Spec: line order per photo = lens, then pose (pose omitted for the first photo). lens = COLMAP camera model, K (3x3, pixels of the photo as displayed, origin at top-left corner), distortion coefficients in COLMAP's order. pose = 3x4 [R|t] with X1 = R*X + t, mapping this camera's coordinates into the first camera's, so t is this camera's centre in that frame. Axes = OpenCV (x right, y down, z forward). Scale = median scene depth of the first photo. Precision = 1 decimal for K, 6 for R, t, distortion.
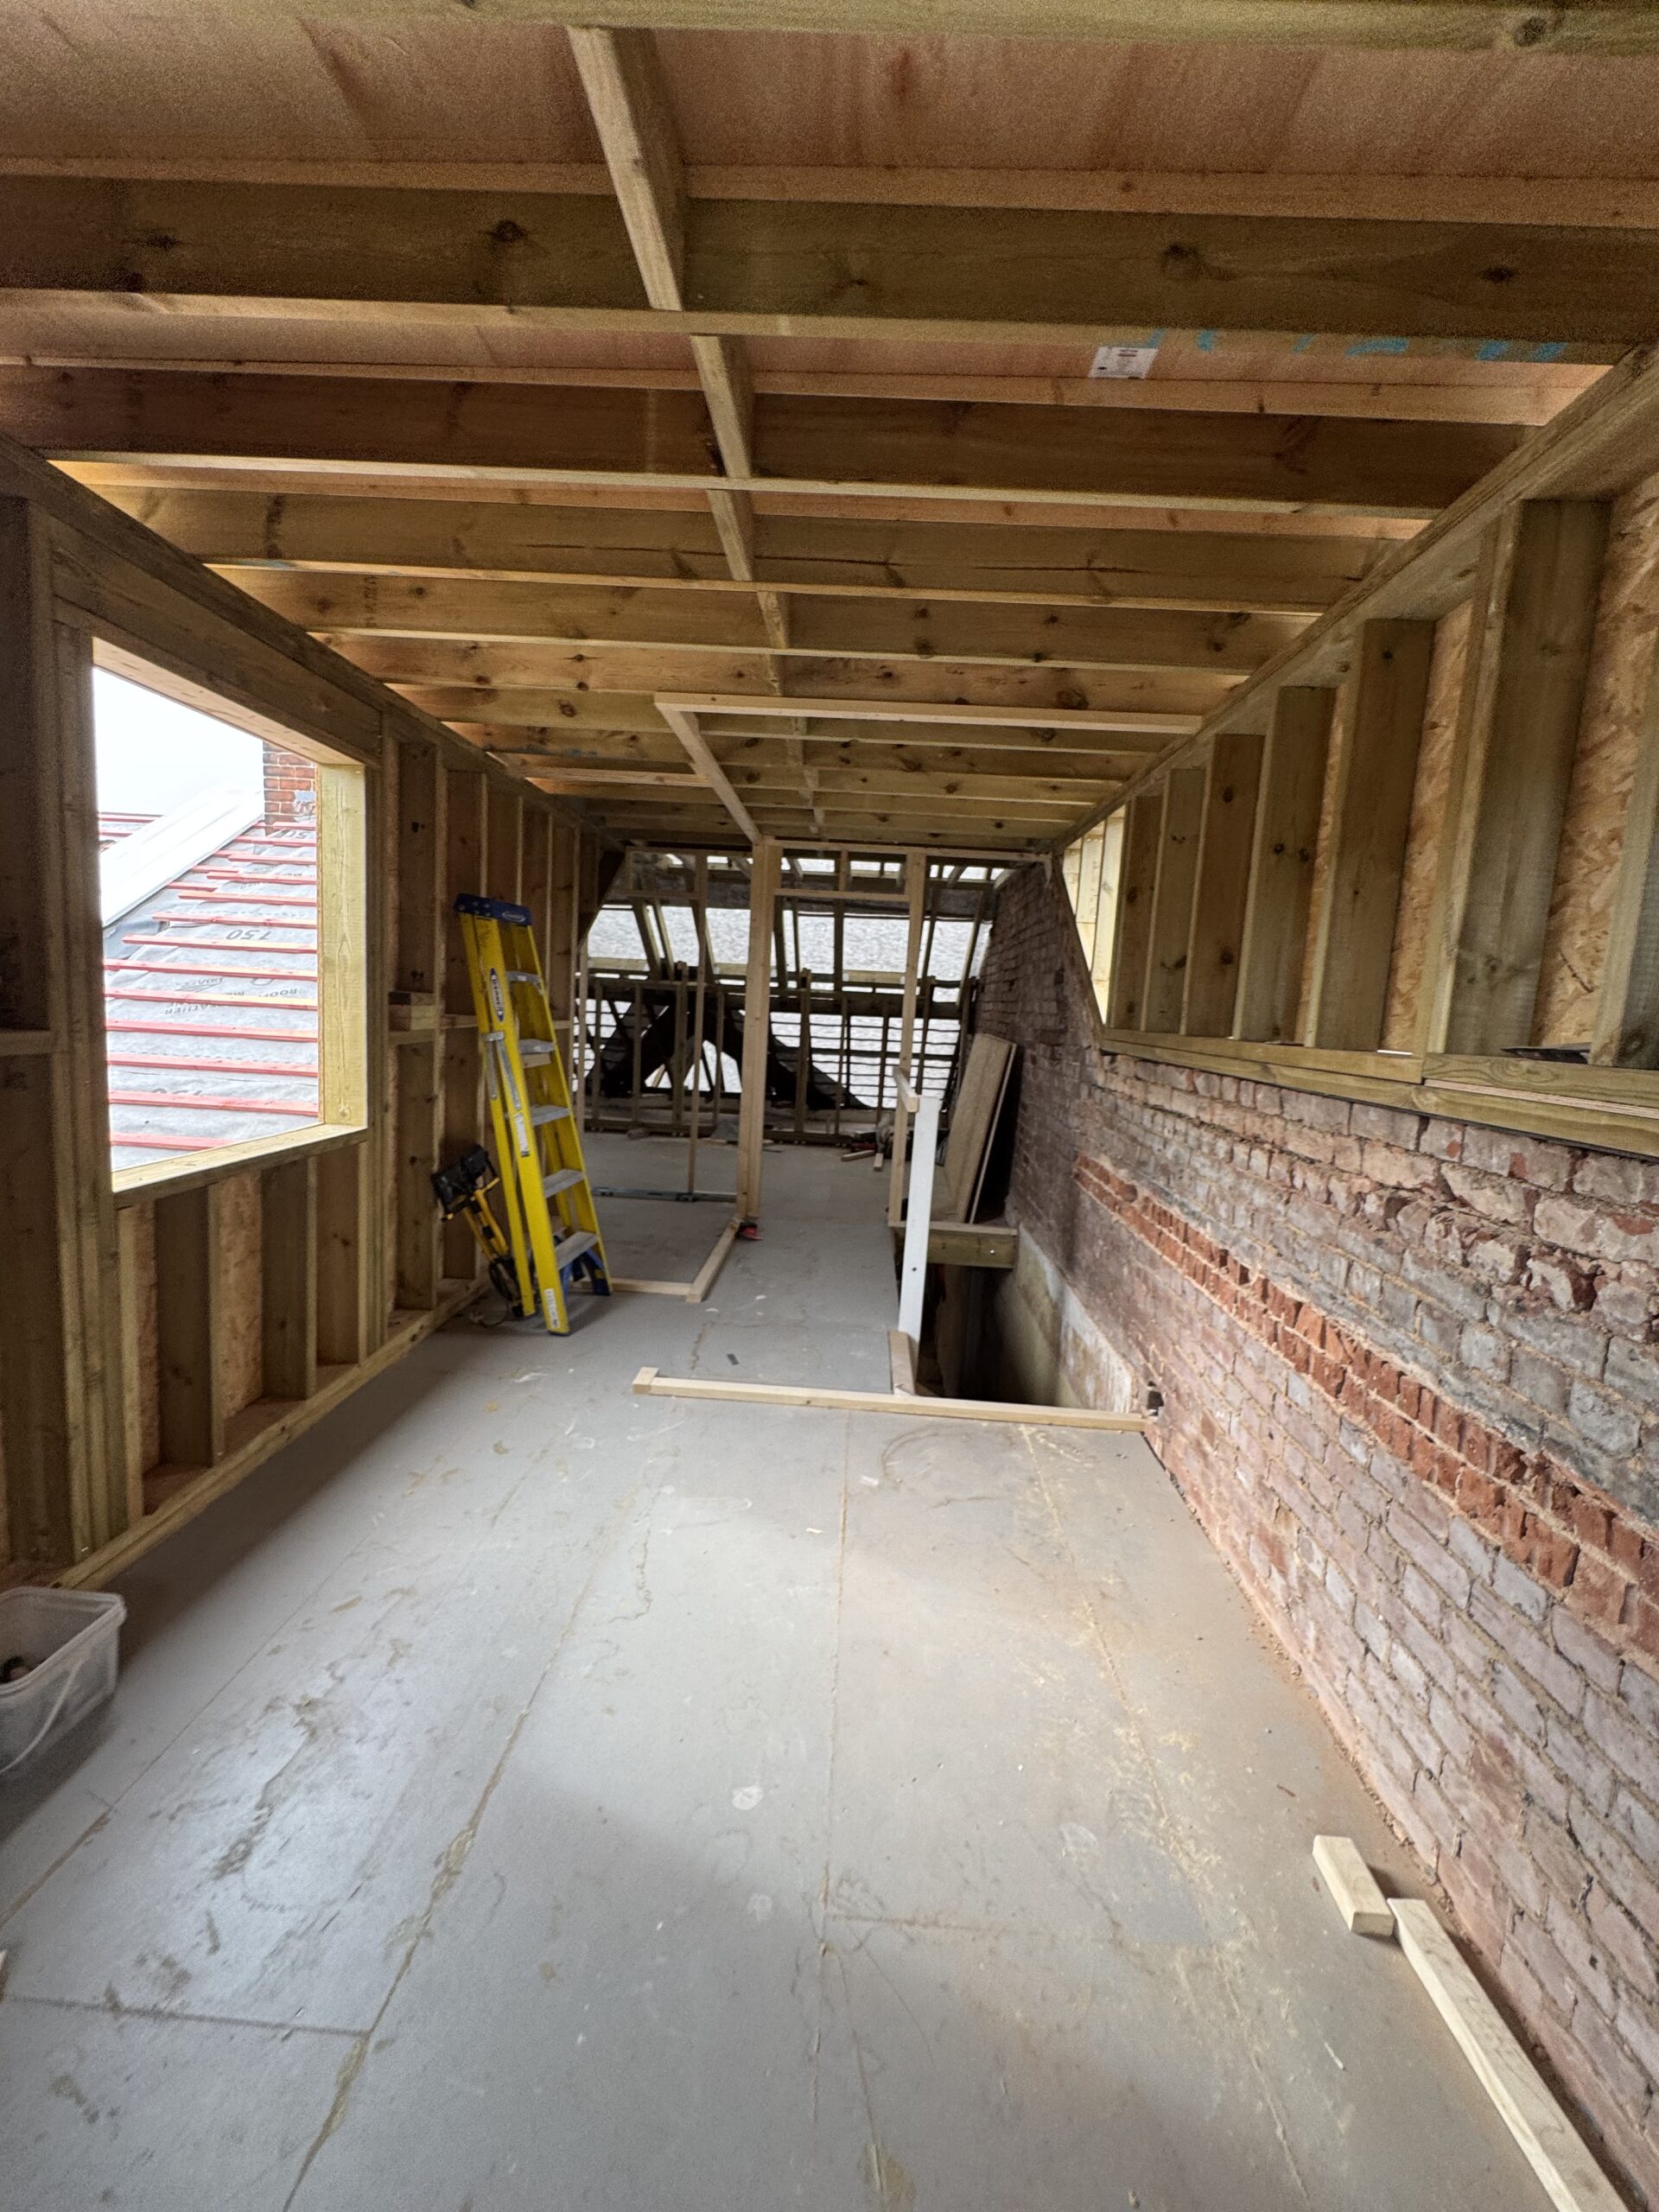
lens RADIAL K [[882.7, 0, 827.2], [0, 882.7, 1105.3], [0, 0, 1]] dist [-0.000672, 0.000025]
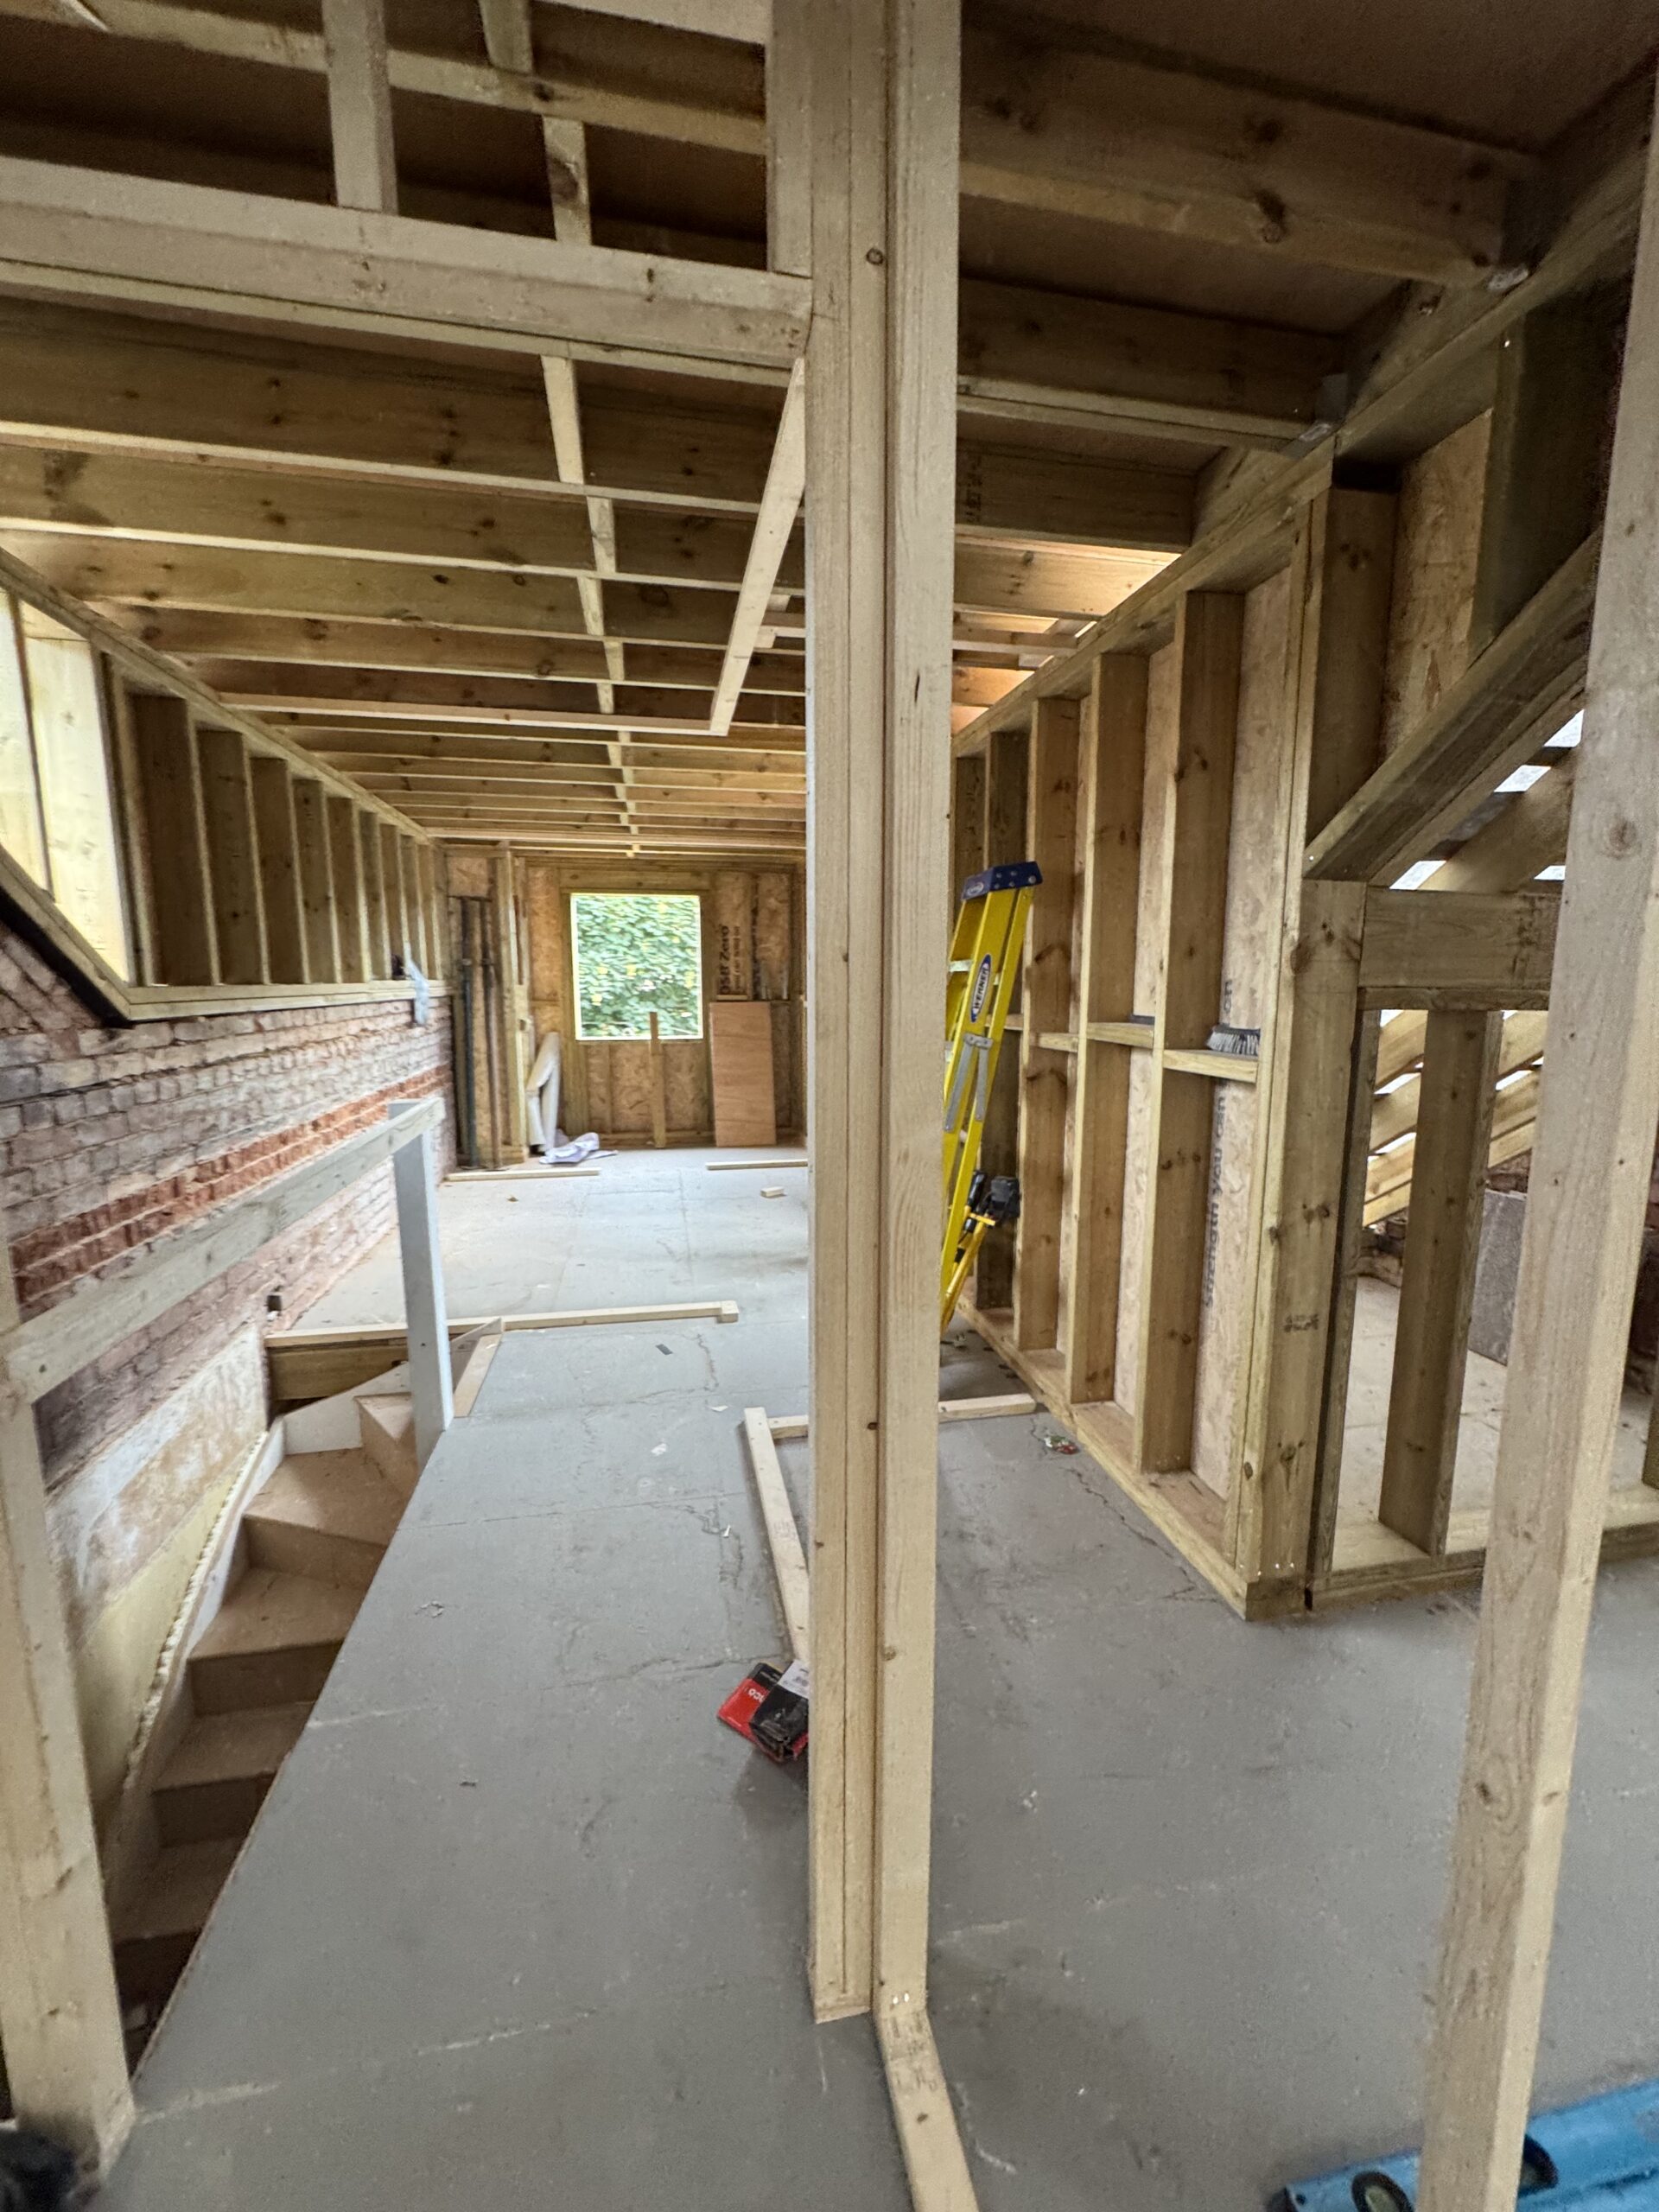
lens RADIAL K [[882.7, 0, 830.7], [0, 882.7, 1107.8], [0, 0, 1]] dist [-0.000672, 0.000025]
pose [[-0.969289, -0.028766, -0.244236, -0.046139], [-0.089063, 0.966780, 0.239593, -0.252376], [0.229230, 0.253987, -0.939651, 2.172454]]
